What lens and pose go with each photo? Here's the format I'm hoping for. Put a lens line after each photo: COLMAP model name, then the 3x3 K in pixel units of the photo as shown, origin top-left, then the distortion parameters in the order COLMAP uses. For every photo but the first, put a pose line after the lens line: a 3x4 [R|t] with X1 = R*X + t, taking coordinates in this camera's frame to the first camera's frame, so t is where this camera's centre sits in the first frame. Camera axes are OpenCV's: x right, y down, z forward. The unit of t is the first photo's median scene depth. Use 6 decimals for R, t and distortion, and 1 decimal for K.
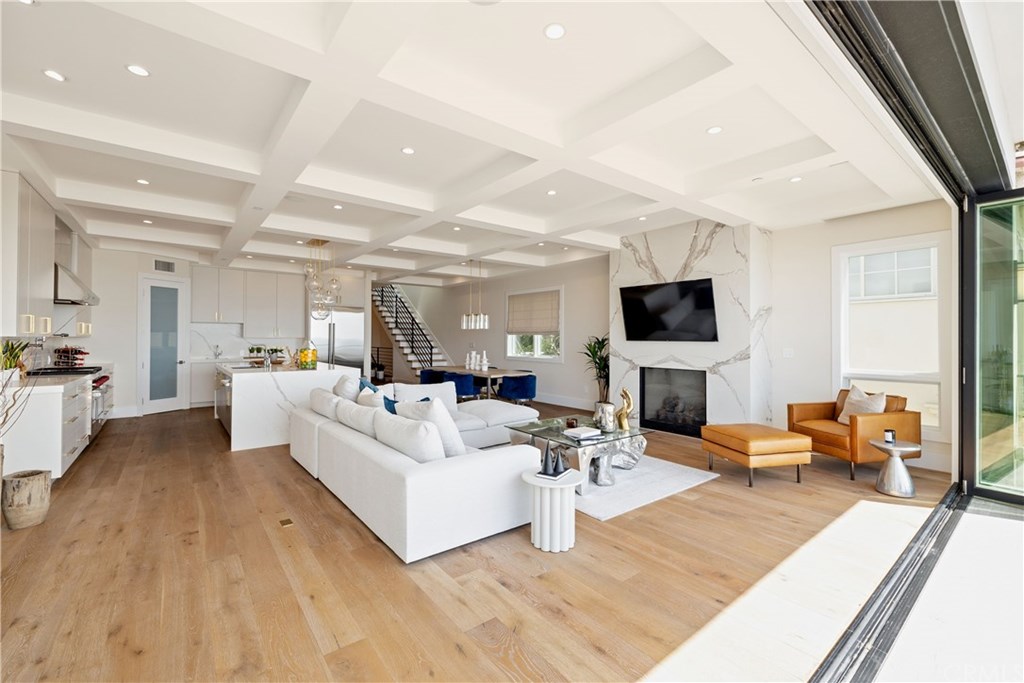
lens RADIAL K [[436.0, 0, 513.9], [0, 436.0, 338.0], [0, 0, 1]] dist [0.001376, 0.001036]
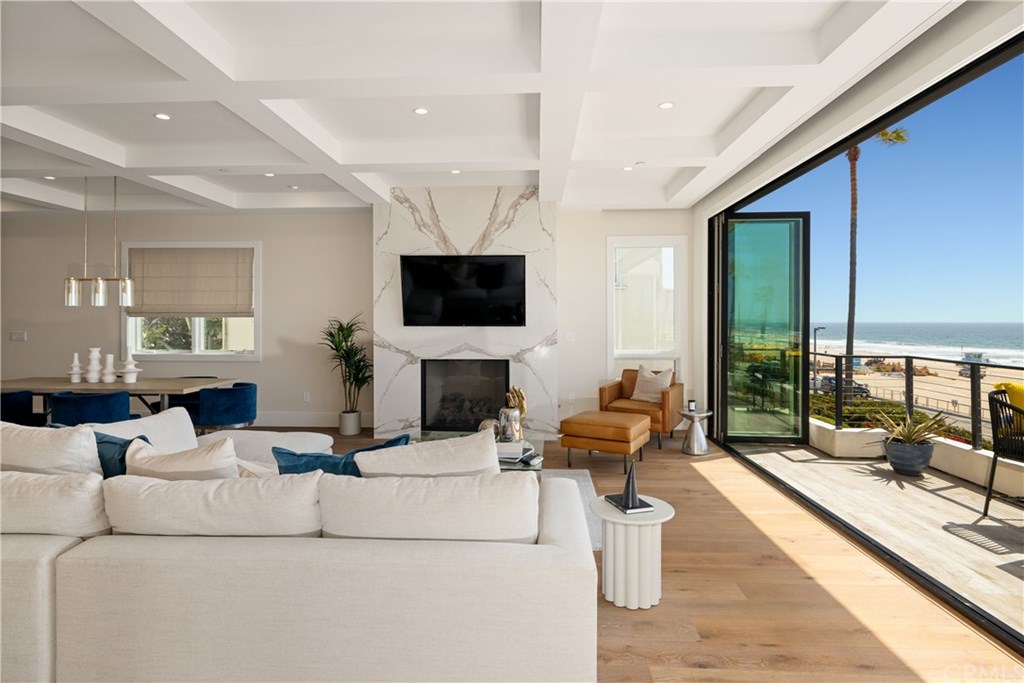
lens RADIAL K [[543.8, 0, 508.7], [0, 543.8, 322.5], [0, 0, 1]] dist [-0.006822, -0.000317]
pose [[0.655415, -0.003410, 0.755261, -0.385317], [0.001691, 0.999994, 0.003047, -0.002668], [-0.755267, -0.000720, 0.655417, 0.278618]]
